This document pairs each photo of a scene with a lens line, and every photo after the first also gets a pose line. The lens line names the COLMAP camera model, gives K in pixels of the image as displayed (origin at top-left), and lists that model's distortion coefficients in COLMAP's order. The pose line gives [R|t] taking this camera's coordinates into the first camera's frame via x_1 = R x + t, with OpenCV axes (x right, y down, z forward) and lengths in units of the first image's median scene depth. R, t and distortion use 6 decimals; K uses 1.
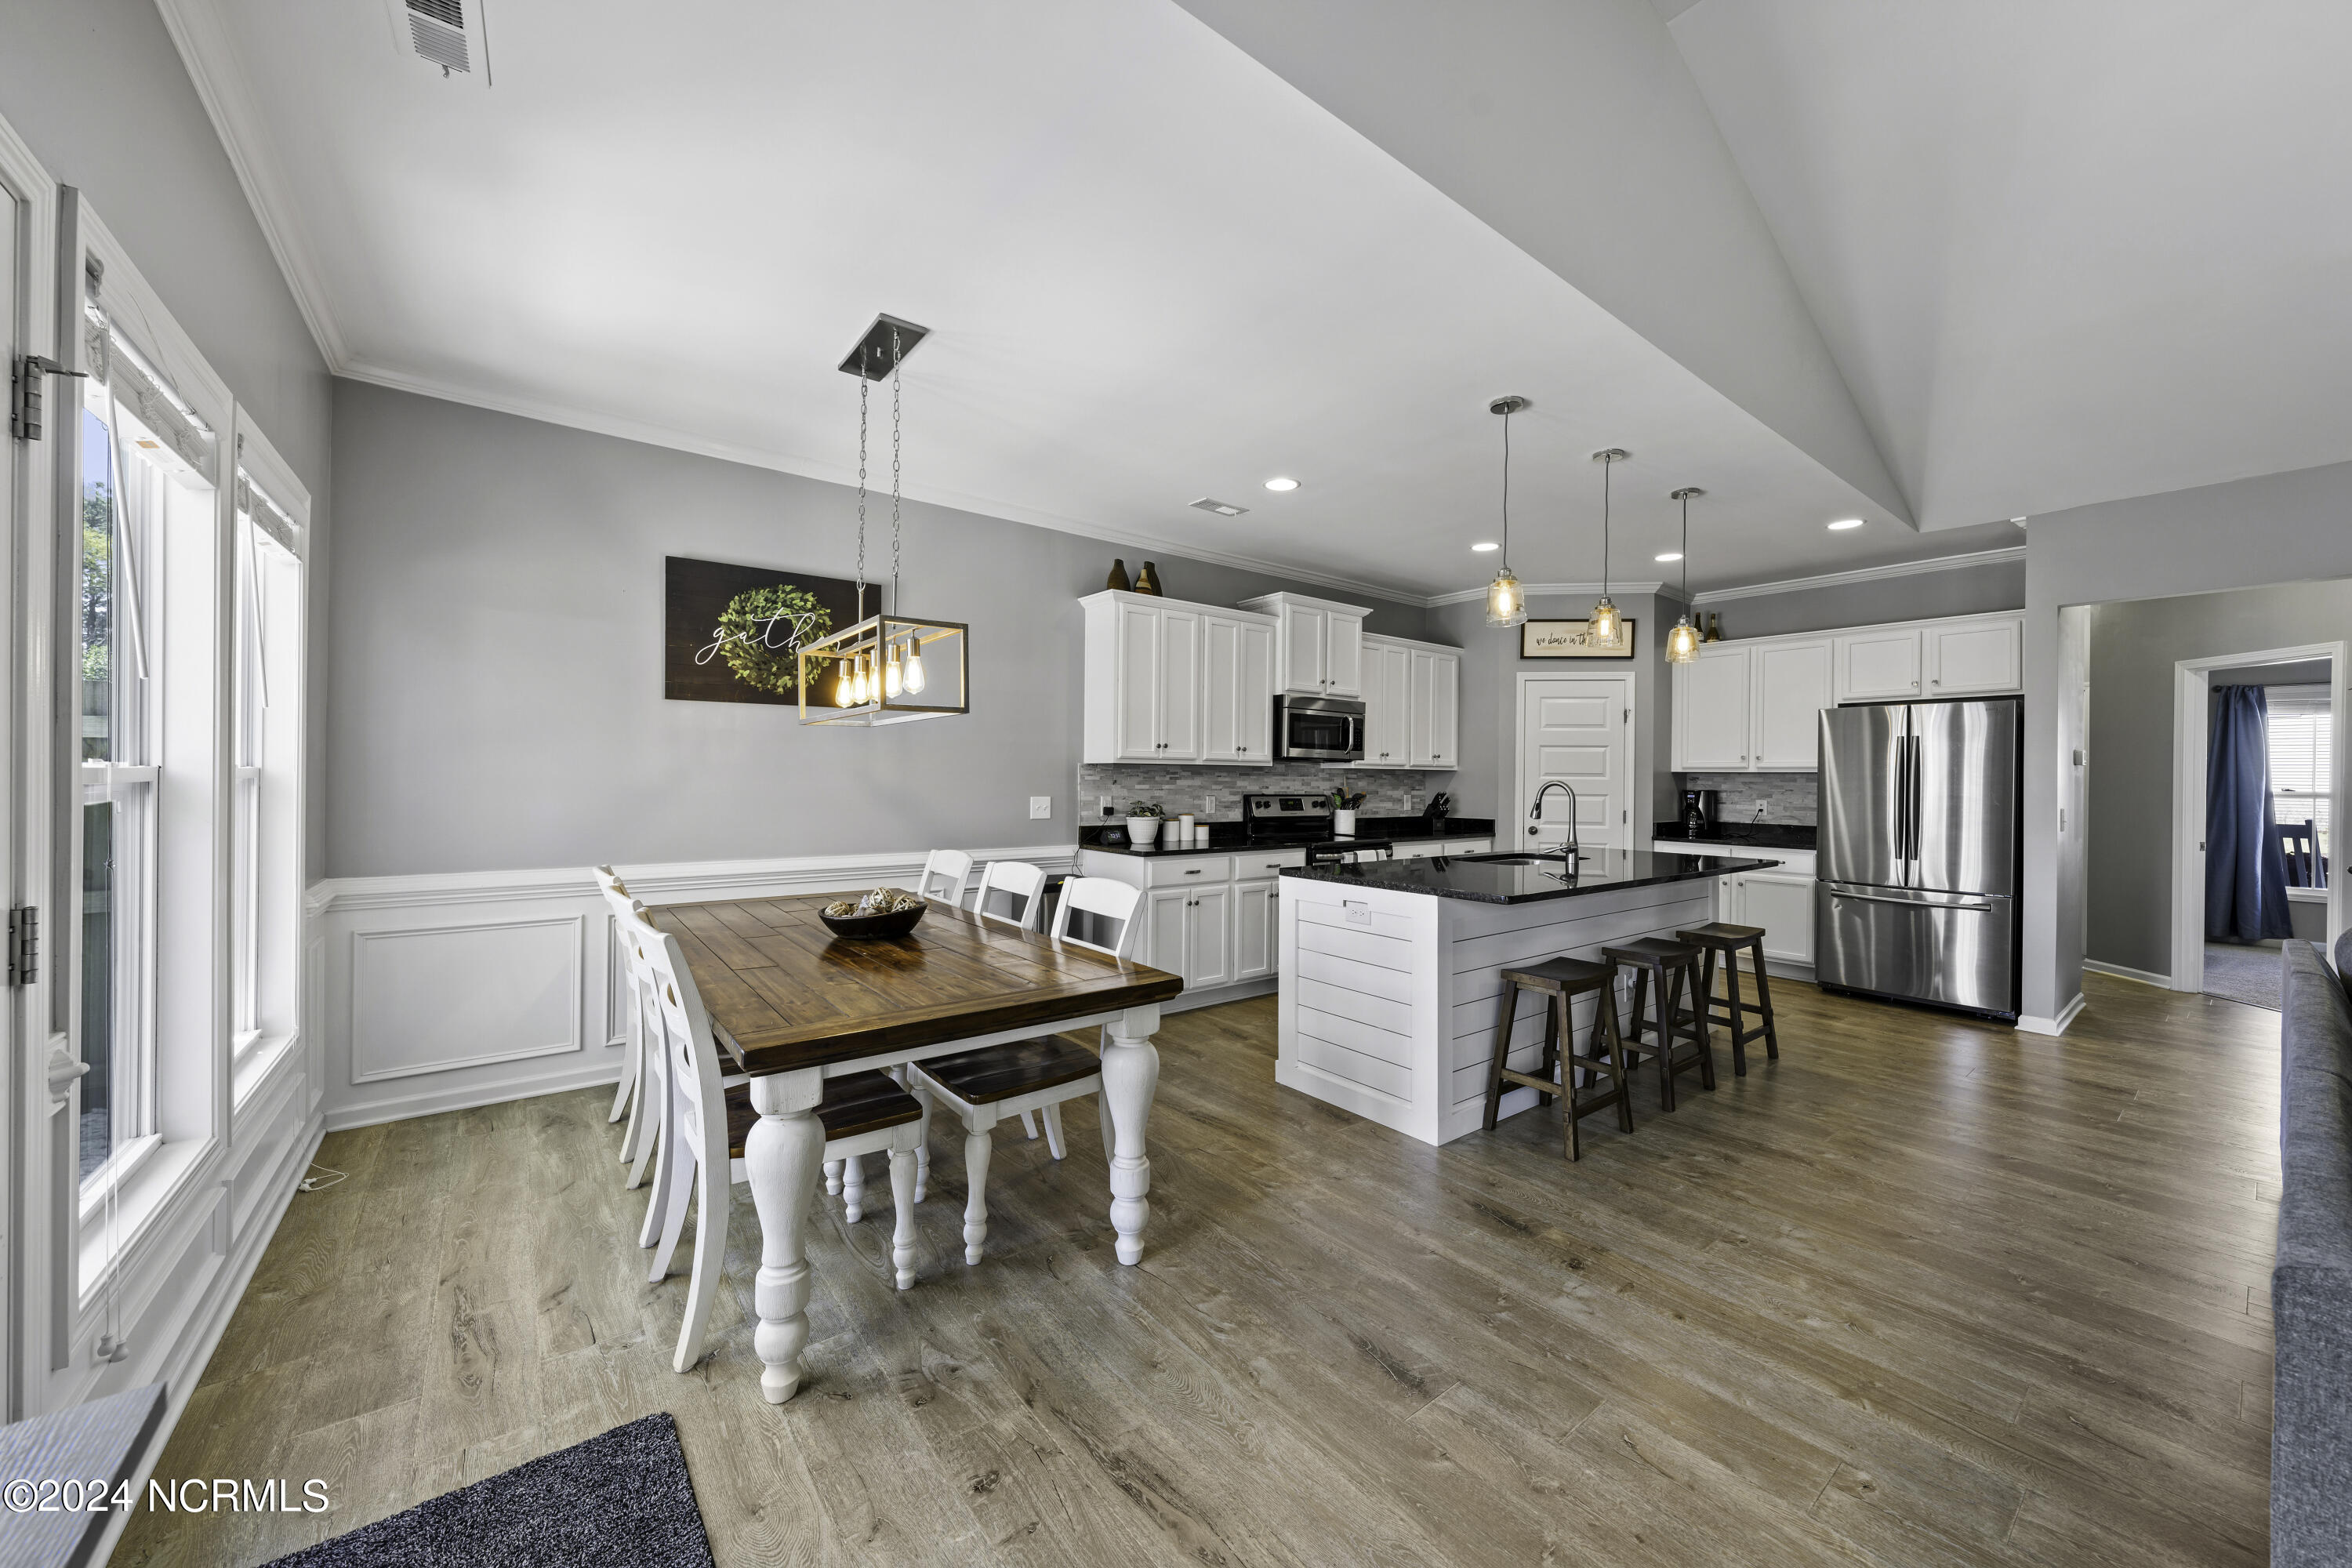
lens RADIAL K [[856.8, 0, 1178.7], [0, 856.8, 773.6], [0, 0, 1]] dist [-0.000908, -0.000289]
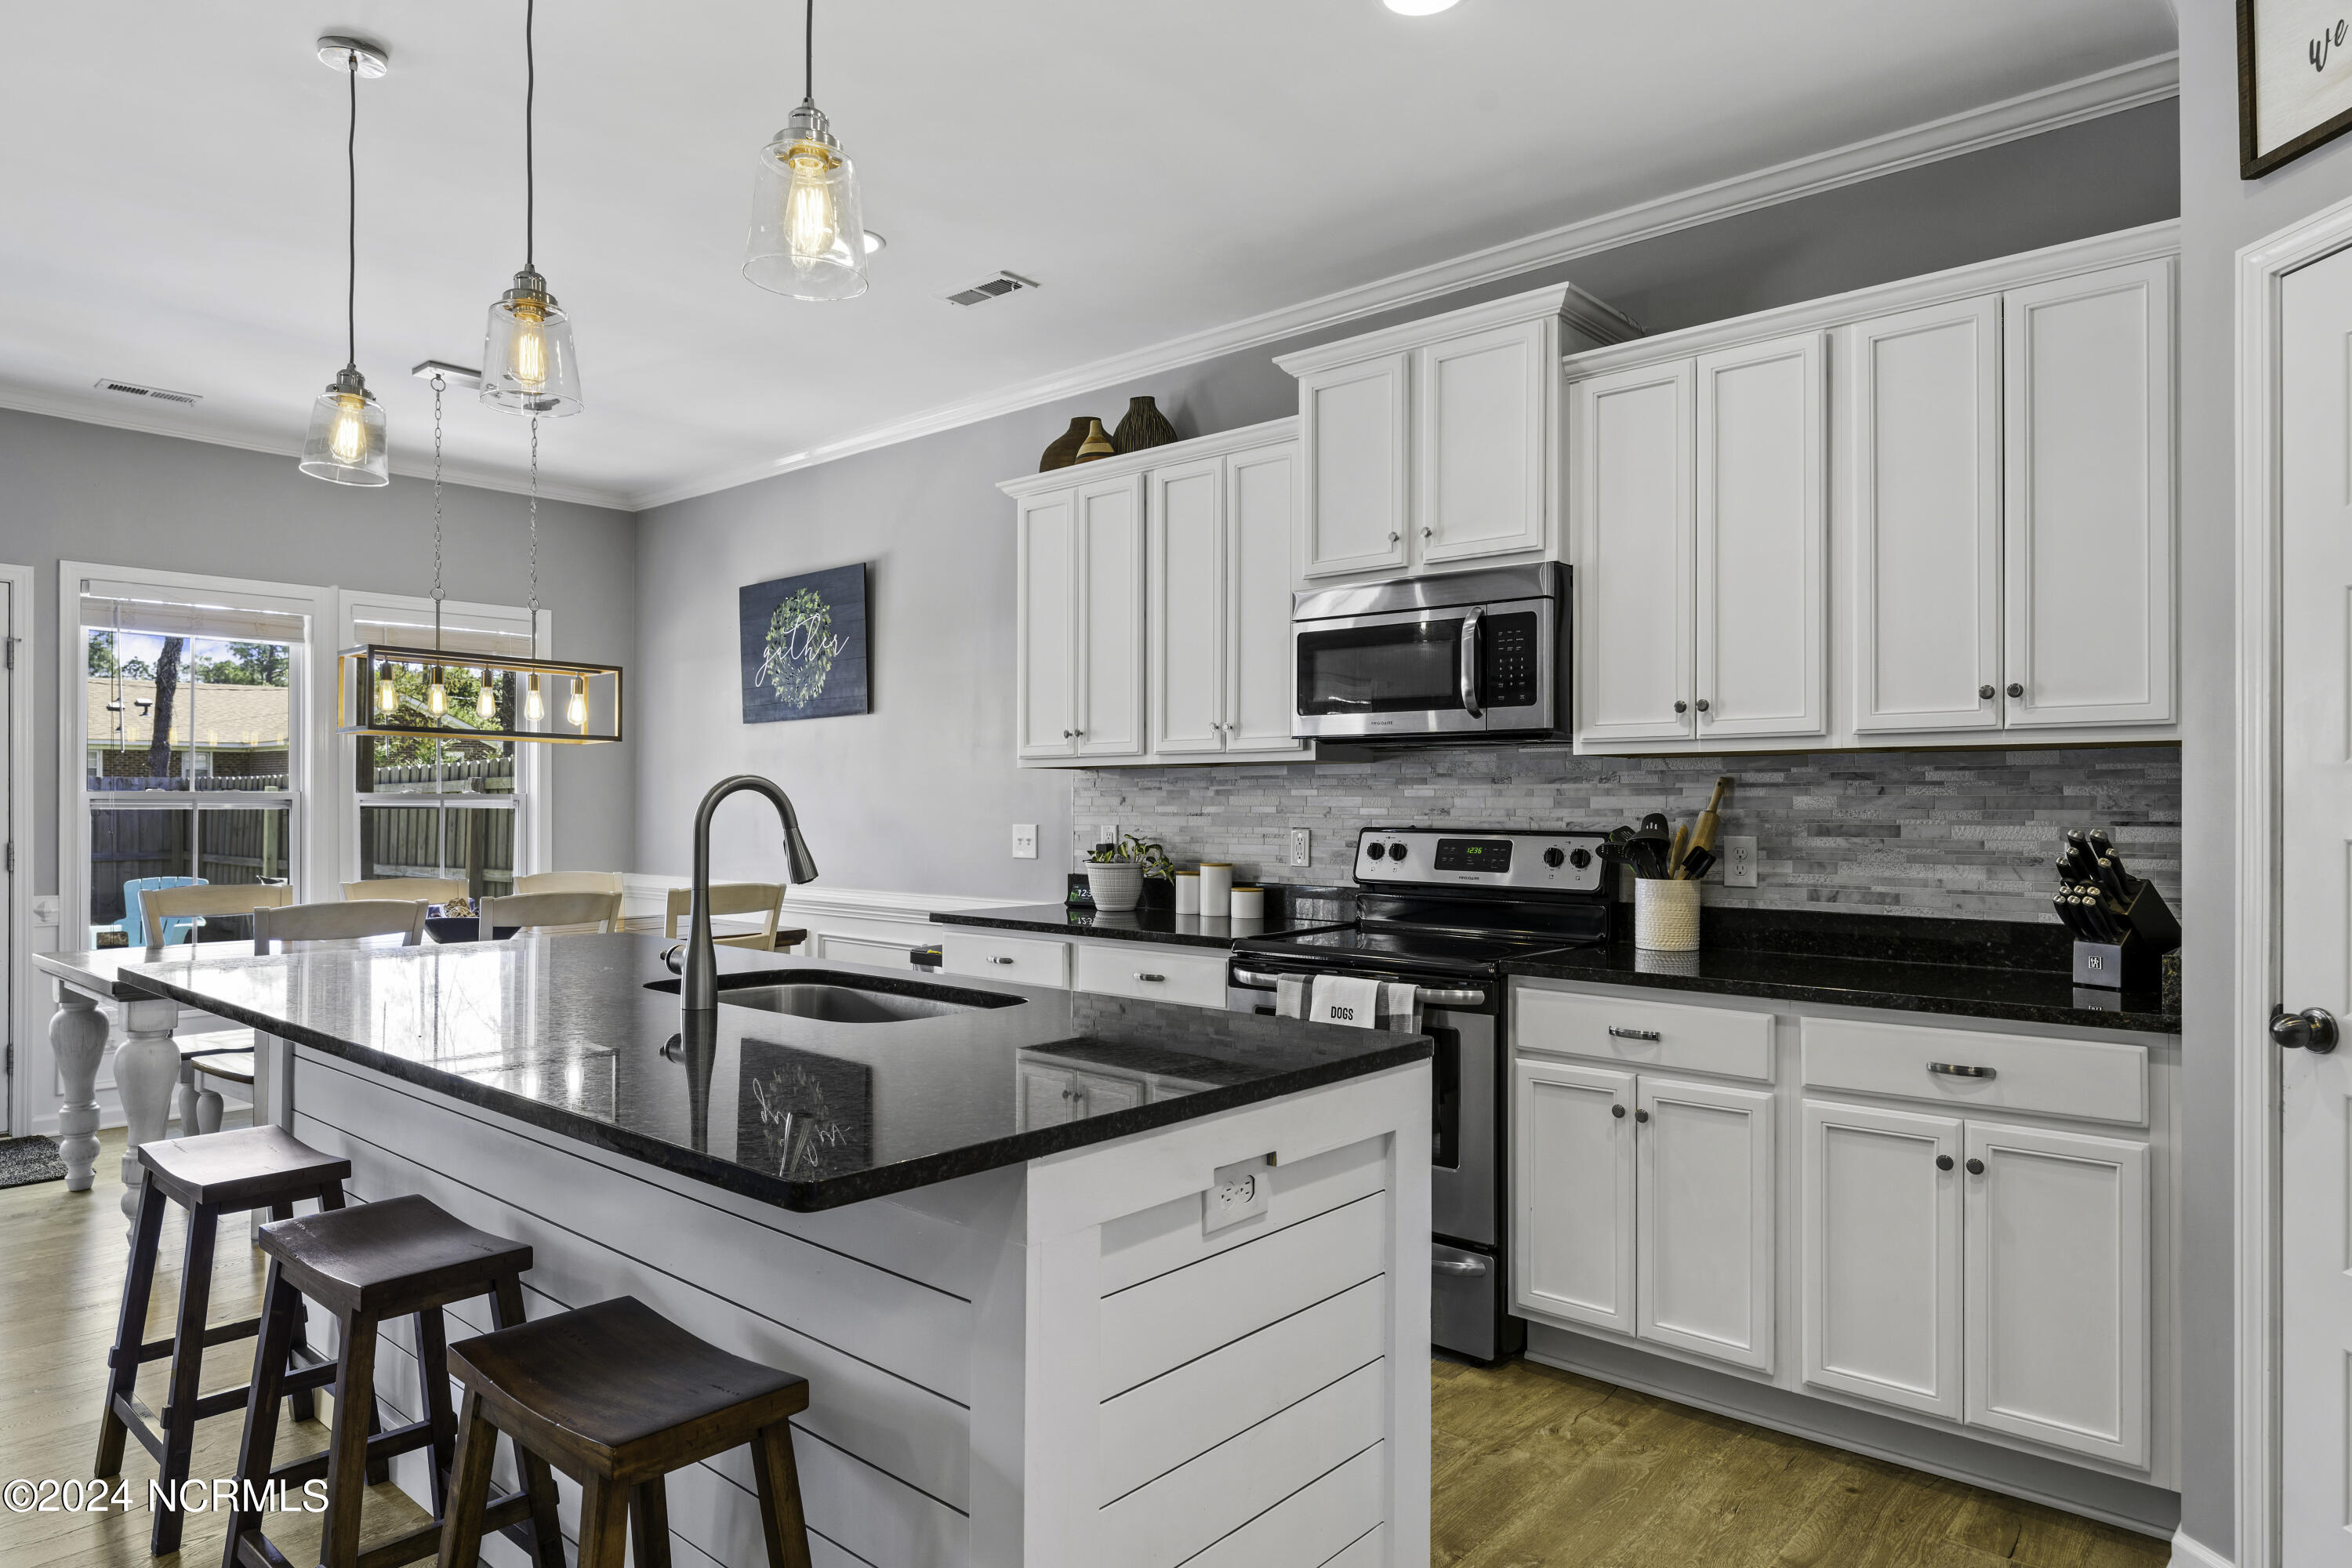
lens RADIAL K [[1393.8, 0, 1192.0], [0, 1393.8, 796.4], [0, 0, 1]] dist [-0.002679, 0.003198]
pose [[0.196594, -0.015618, -0.980361, 0.813810], [0.003685, 0.999878, -0.015190, 0.020519], [0.980478, -0.000627, 0.196628, 0.832647]]
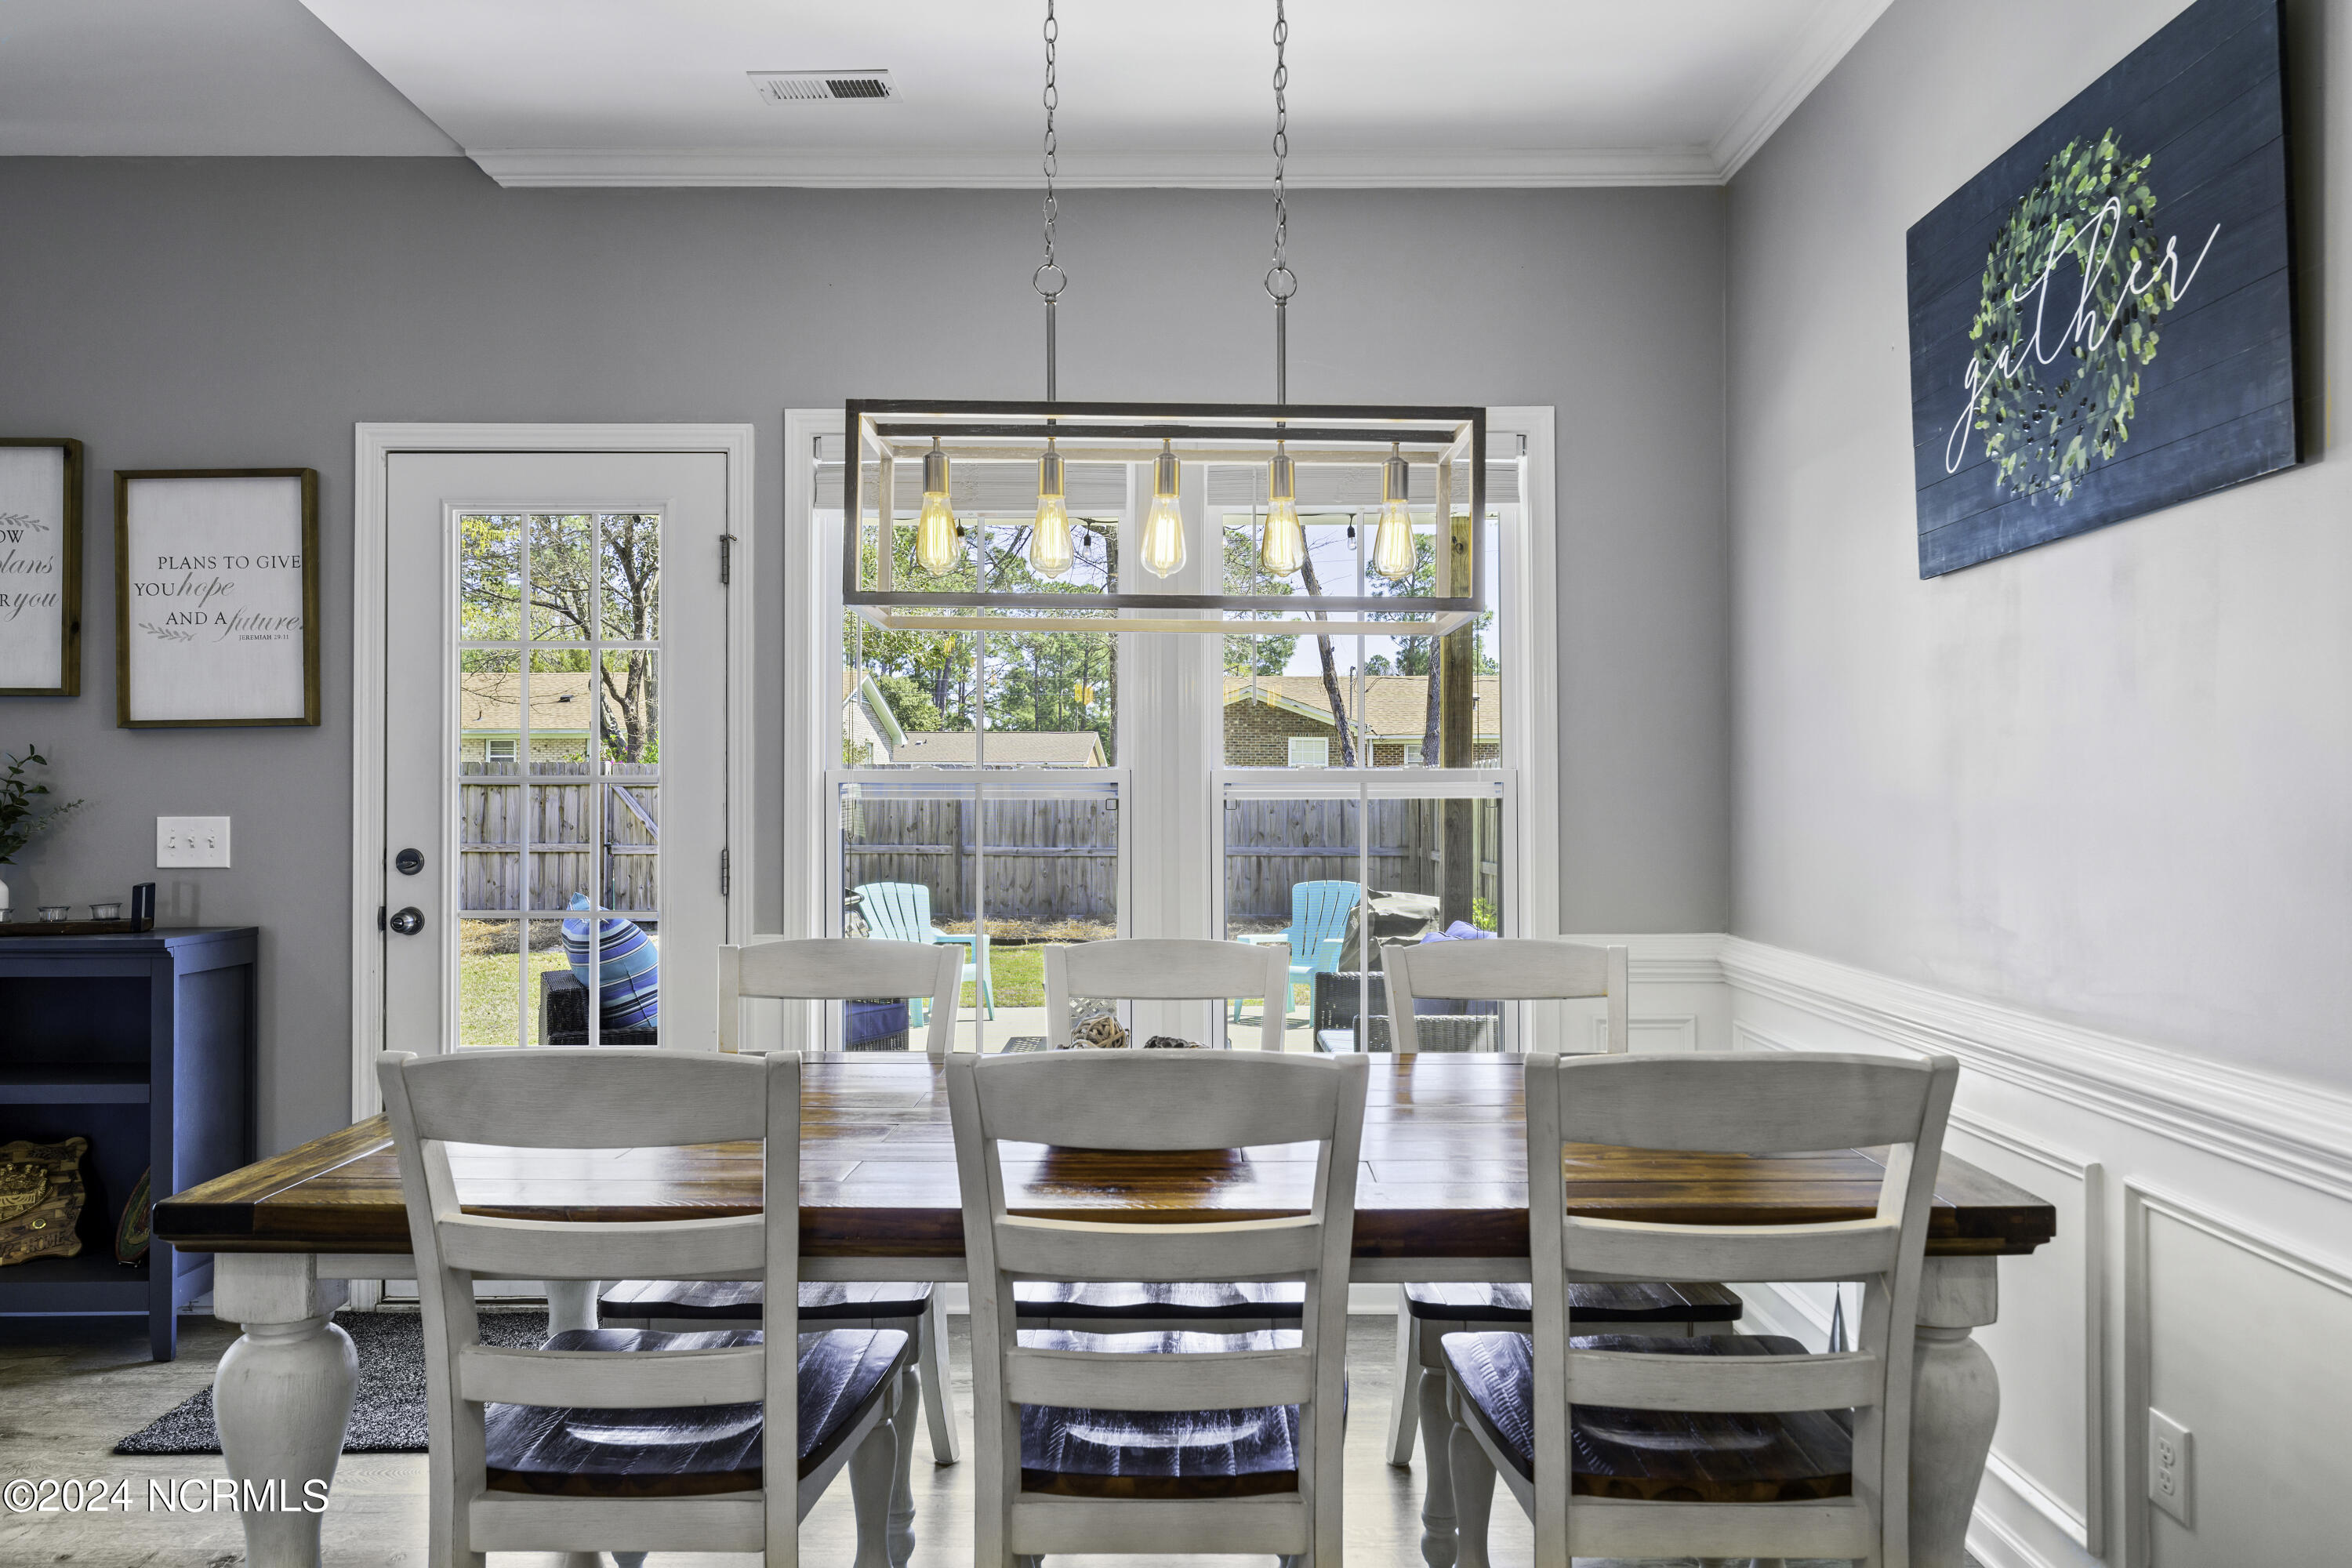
lens RADIAL K [[1577.3, 0, 1180.3], [0, 1577.3, 772.9], [0, 0, 1]] dist [0.007622, -0.003483]
pose [[-0.613829, -0.022567, -0.789116, 0.139852], [-0.004426, 0.999674, -0.025146, 0.016998], [0.789426, -0.011943, -0.613729, 0.817627]]
